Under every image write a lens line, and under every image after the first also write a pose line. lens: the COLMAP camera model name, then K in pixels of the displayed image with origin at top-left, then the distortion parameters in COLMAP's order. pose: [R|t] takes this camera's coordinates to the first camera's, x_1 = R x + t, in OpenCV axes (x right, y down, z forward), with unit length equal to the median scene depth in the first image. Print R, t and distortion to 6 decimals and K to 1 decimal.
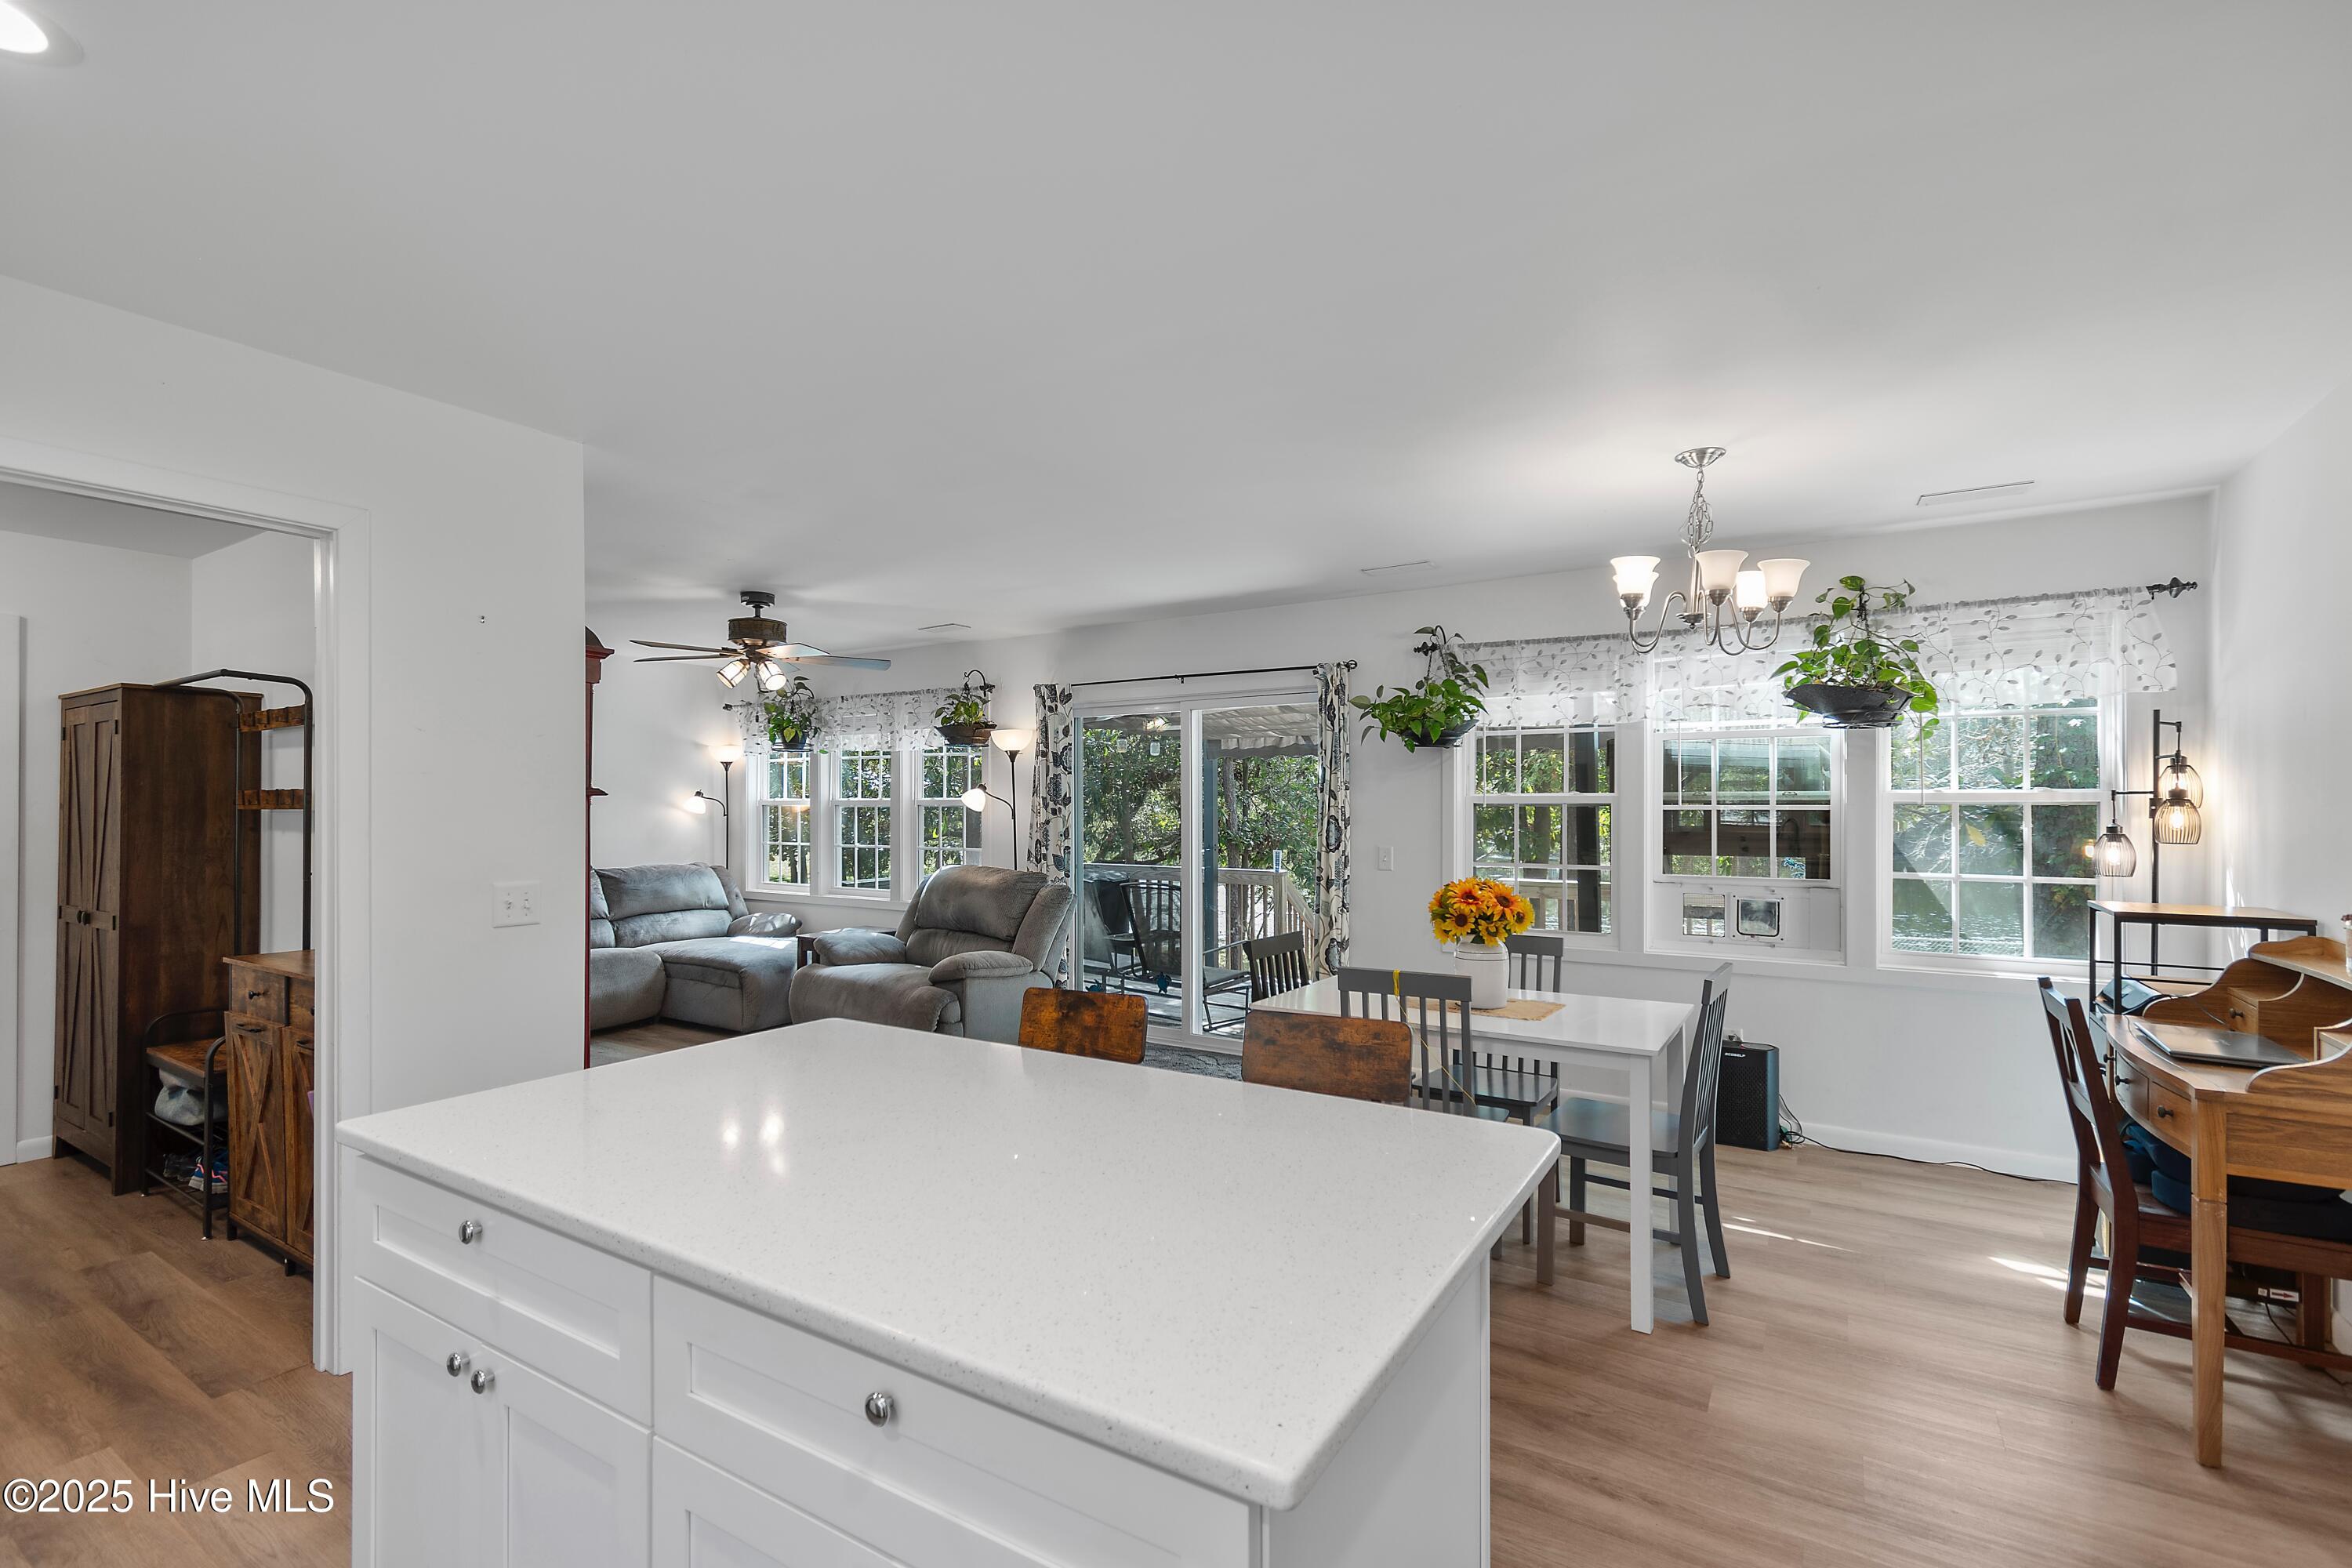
lens RADIAL K [[1028.6, 0, 1170.5], [0, 1028.6, 804.8], [0, 0, 1]] dist [-0.000254, -0.000671]
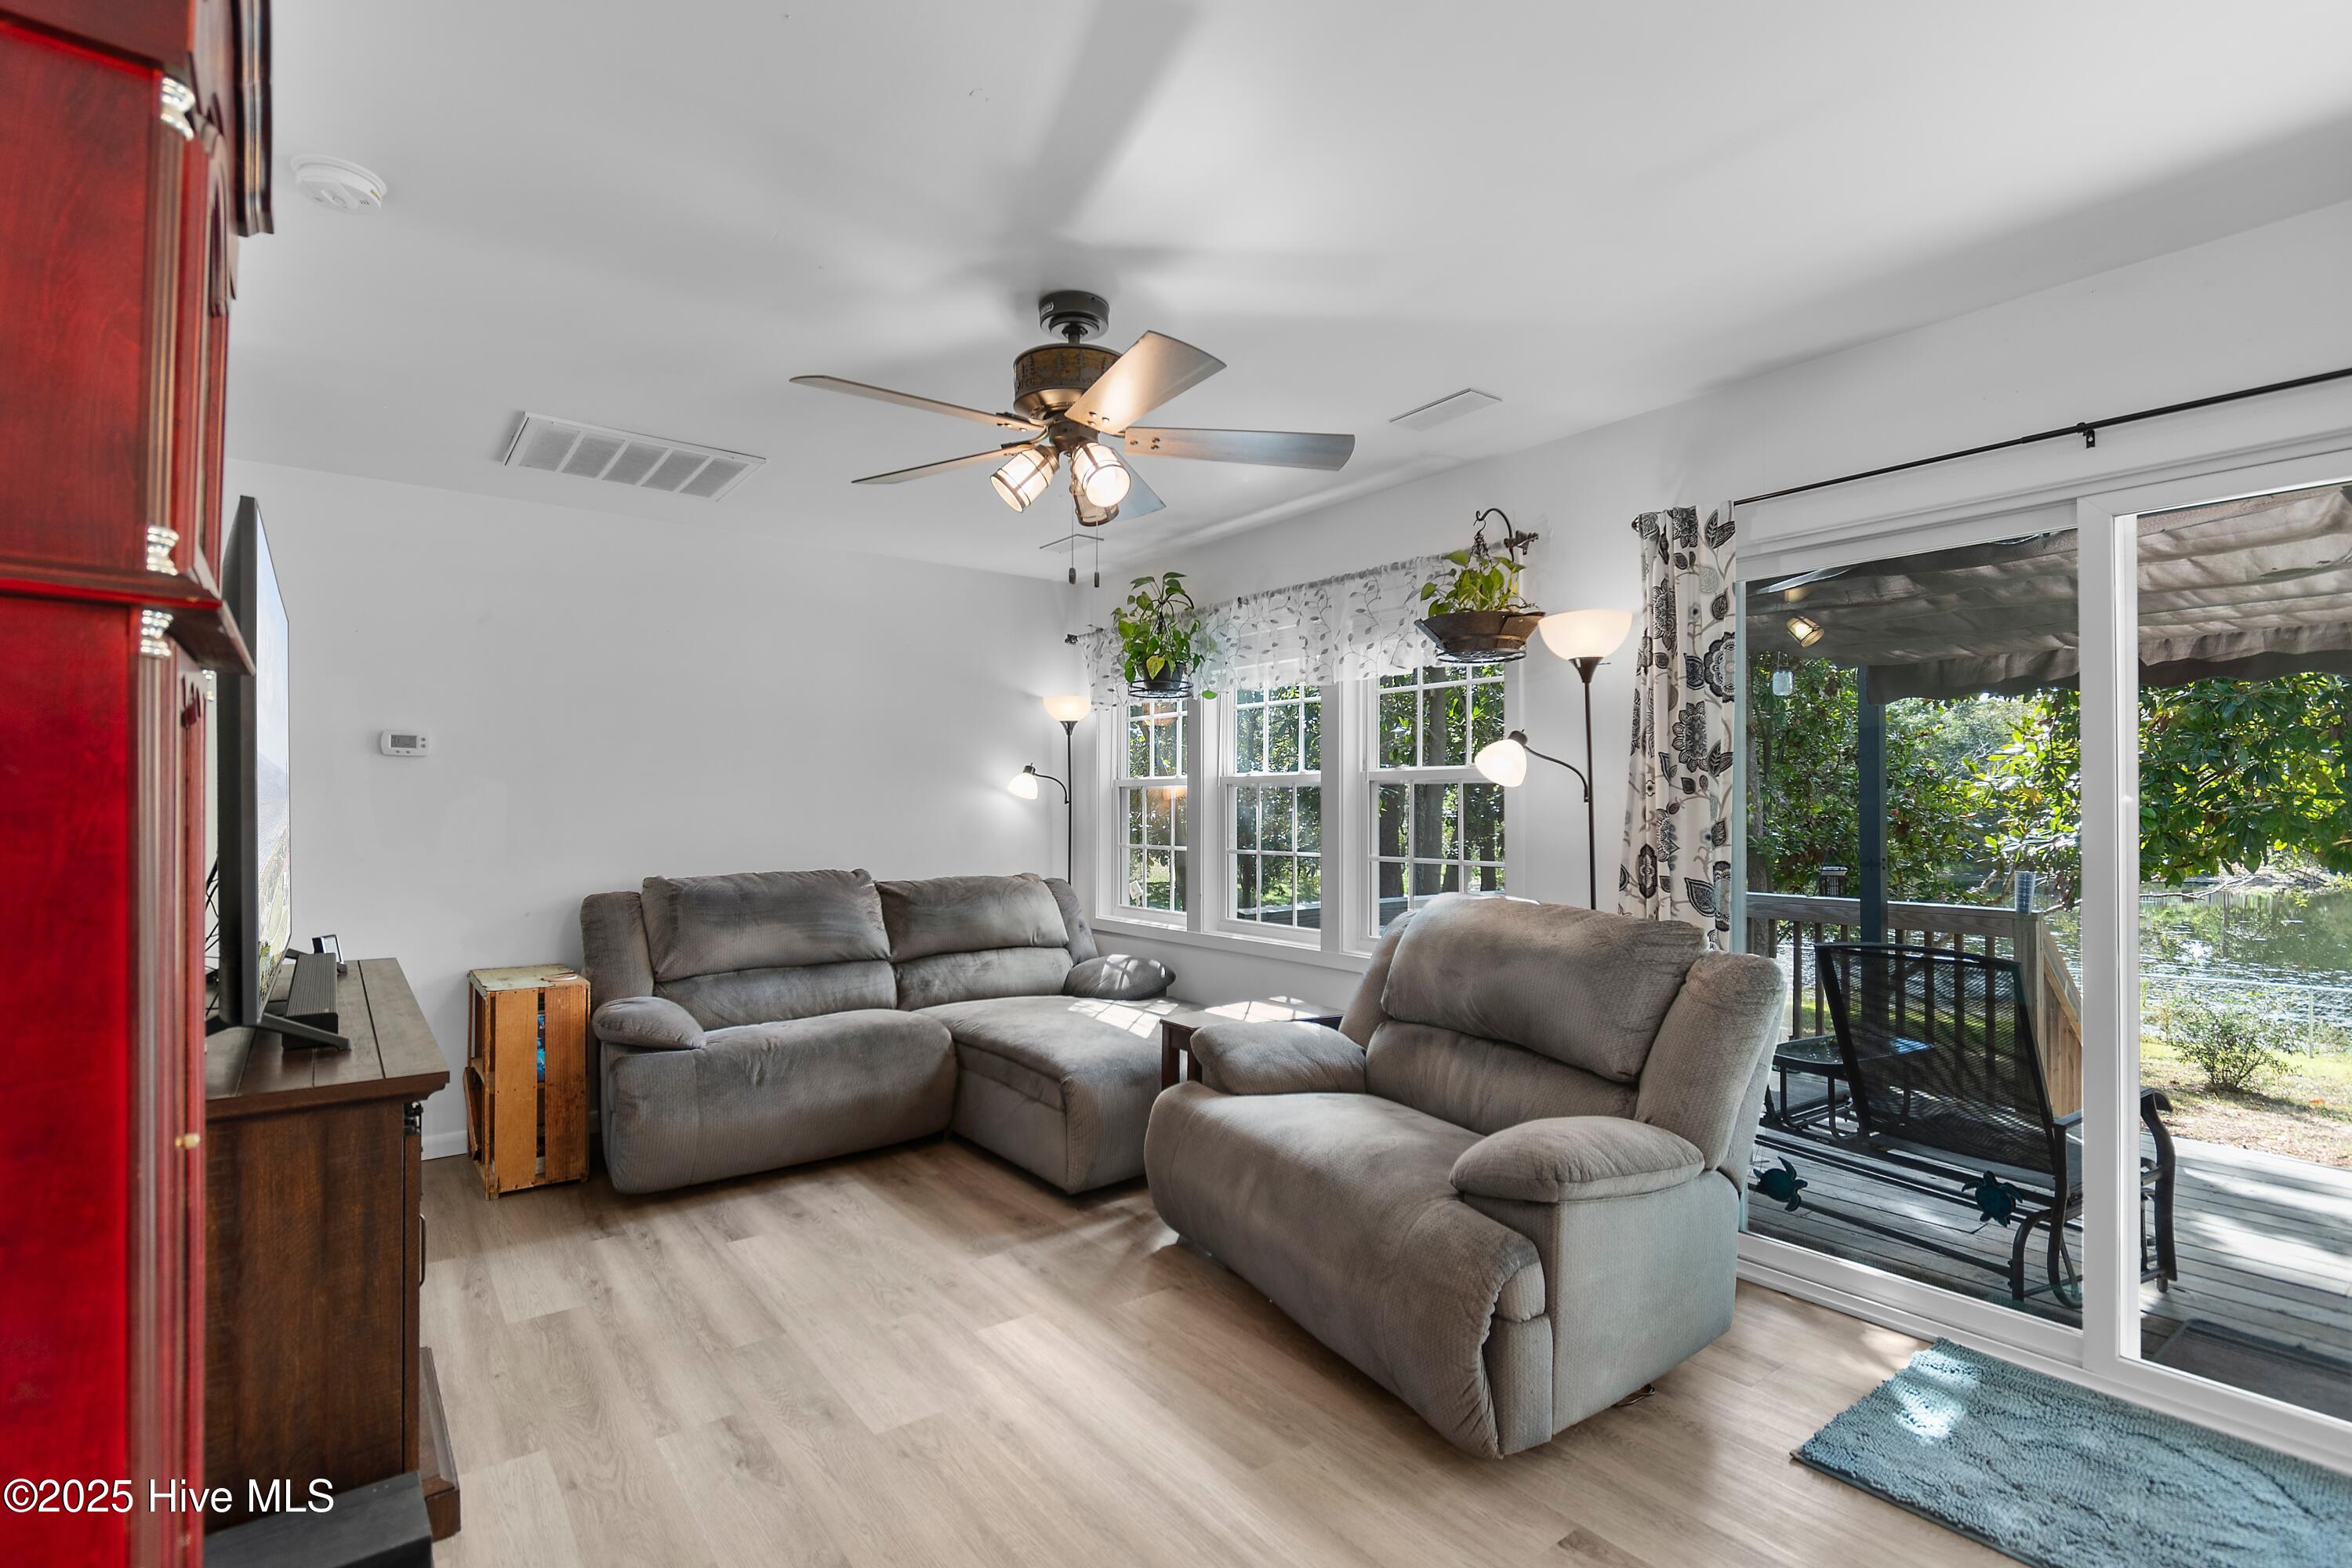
lens RADIAL K [[1109.9, 0, 1158.0], [0, 1109.9, 801.9], [0, 0, 1]] dist [0.006202, -0.004520]
pose [[0.932296, -0.000422, -0.361696, -0.187432], [-0.001012, 0.999992, -0.003776, 0.019462], [0.361695, 0.003886, 0.932288, 0.552859]]
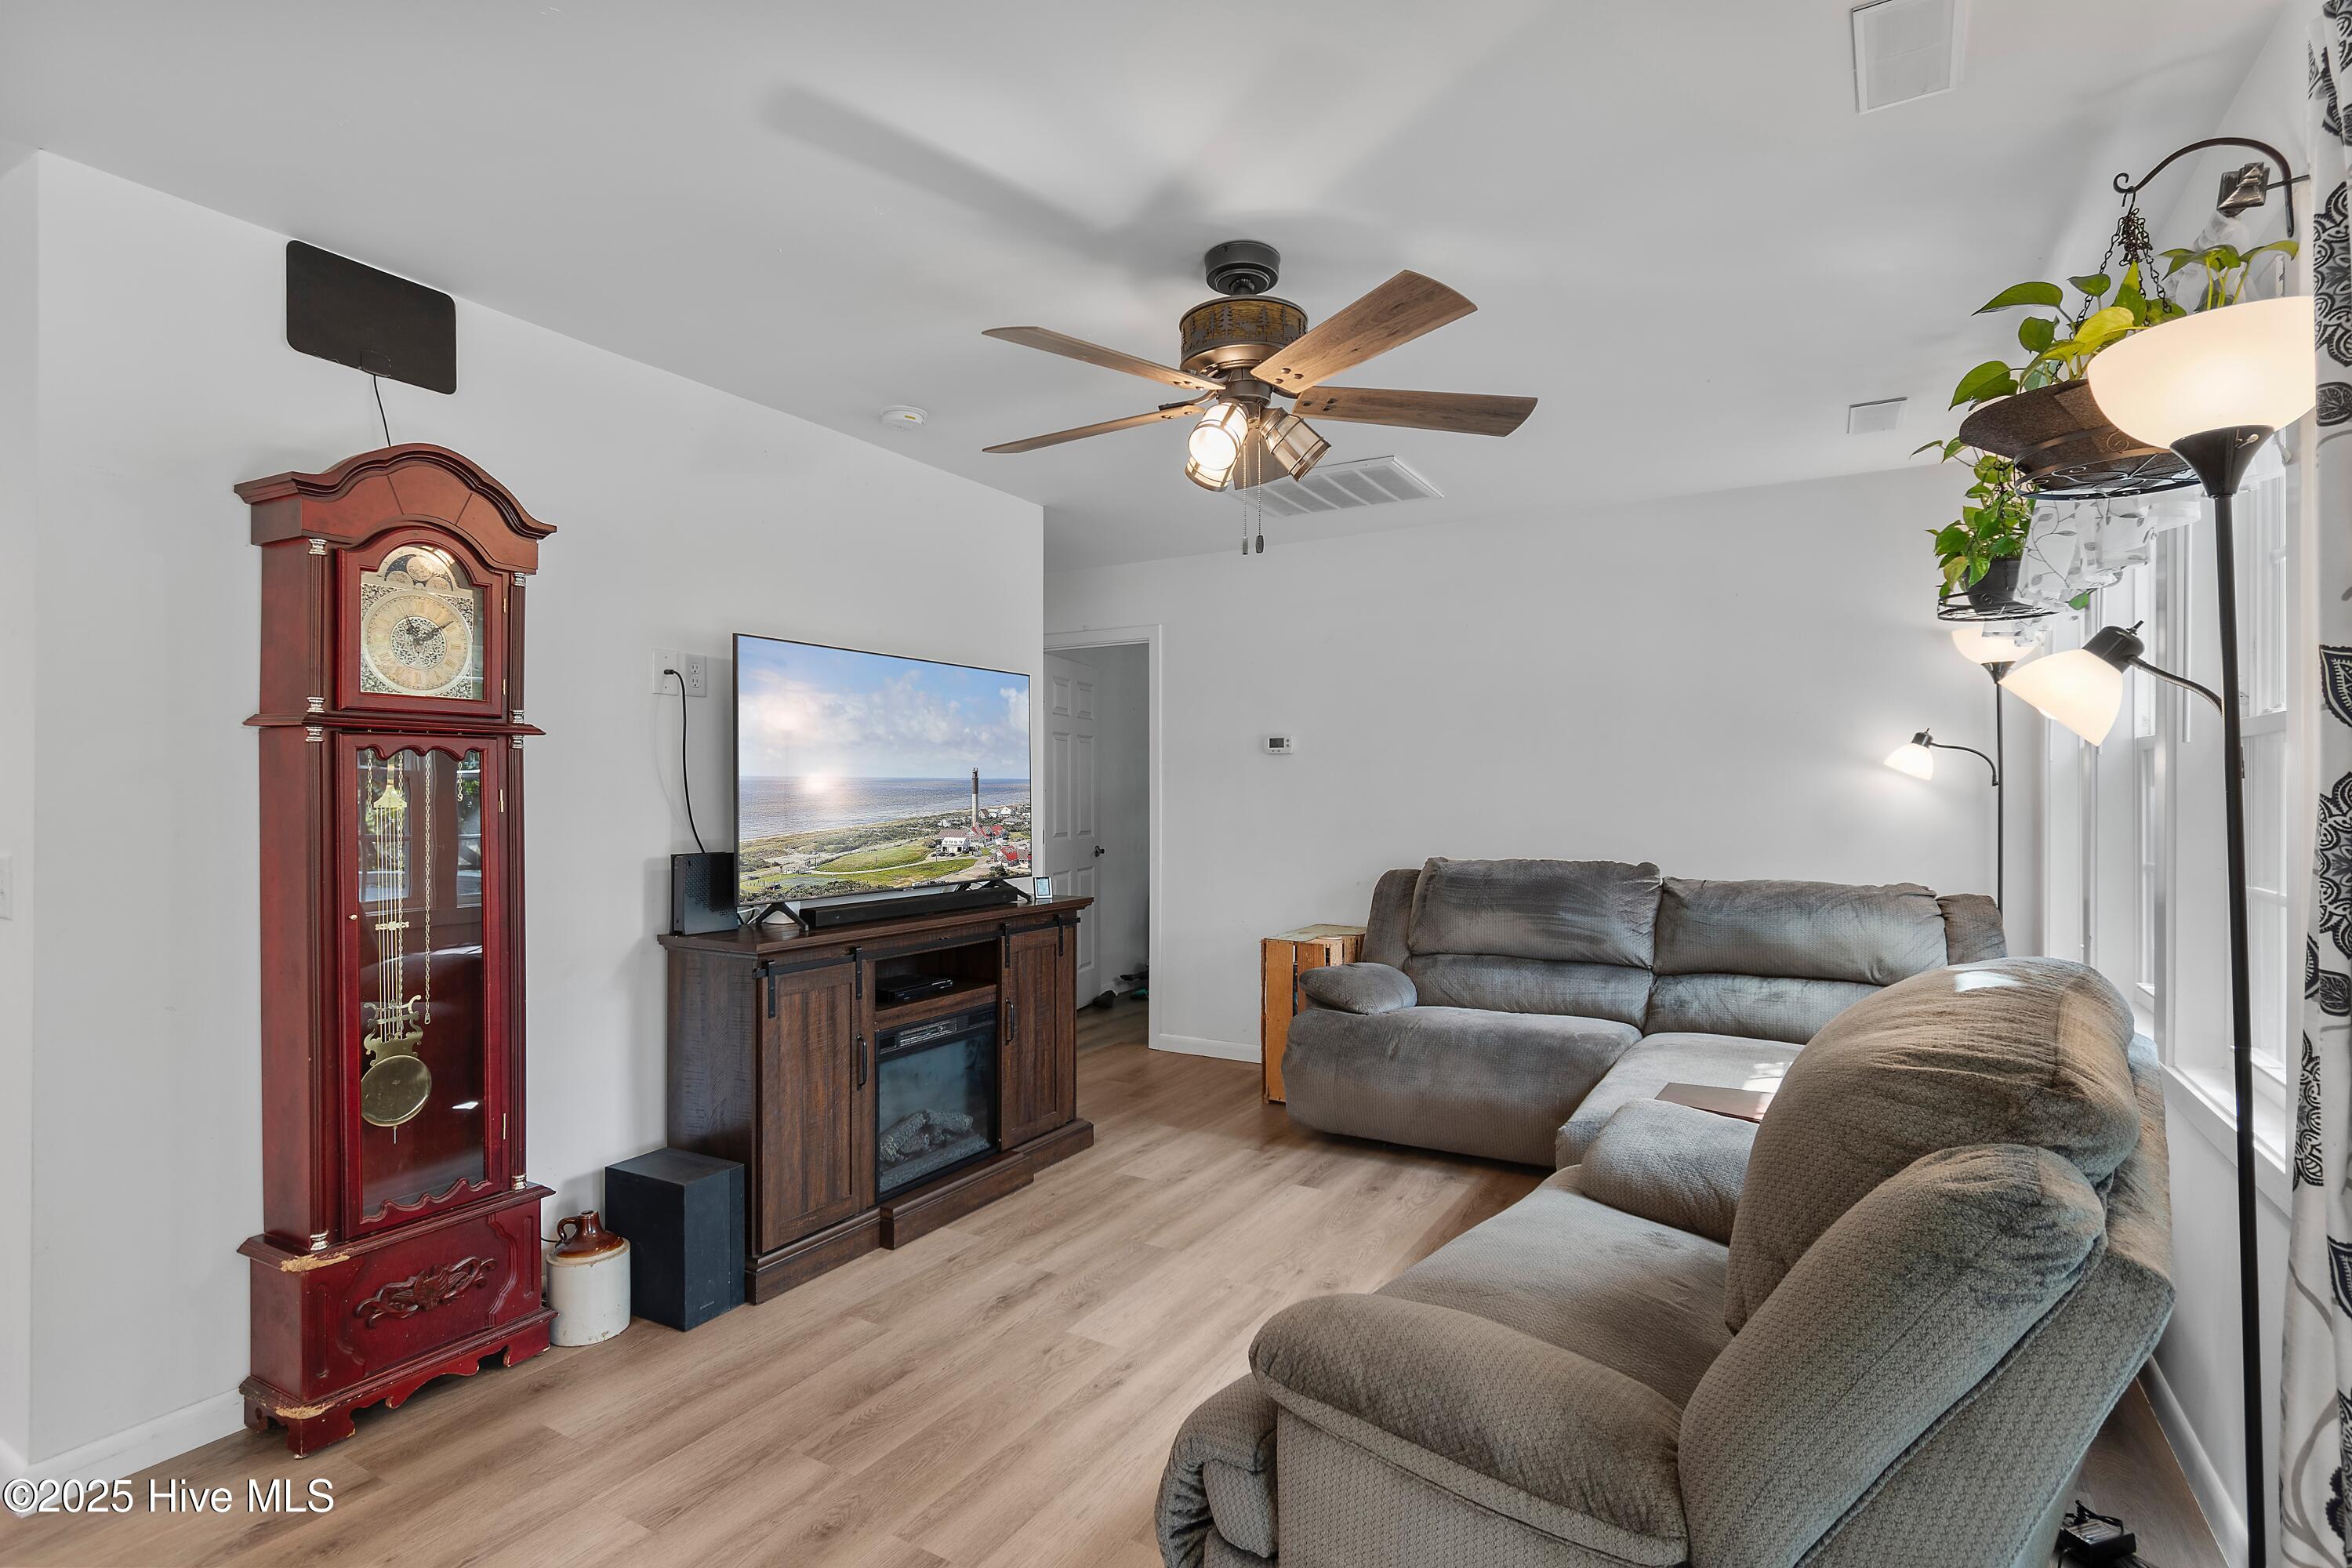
lens RADIAL K [[1139.3, 0, 1167.4], [0, 1139.3, 790.1], [0, 0, 1]] dist [-0.004451, -0.000098]
pose [[0.015427, -0.003275, -0.999876, 0.080206], [0.002877, 0.999991, -0.003231, 0.020797], [0.999877, -0.002827, 0.015437, 0.971728]]
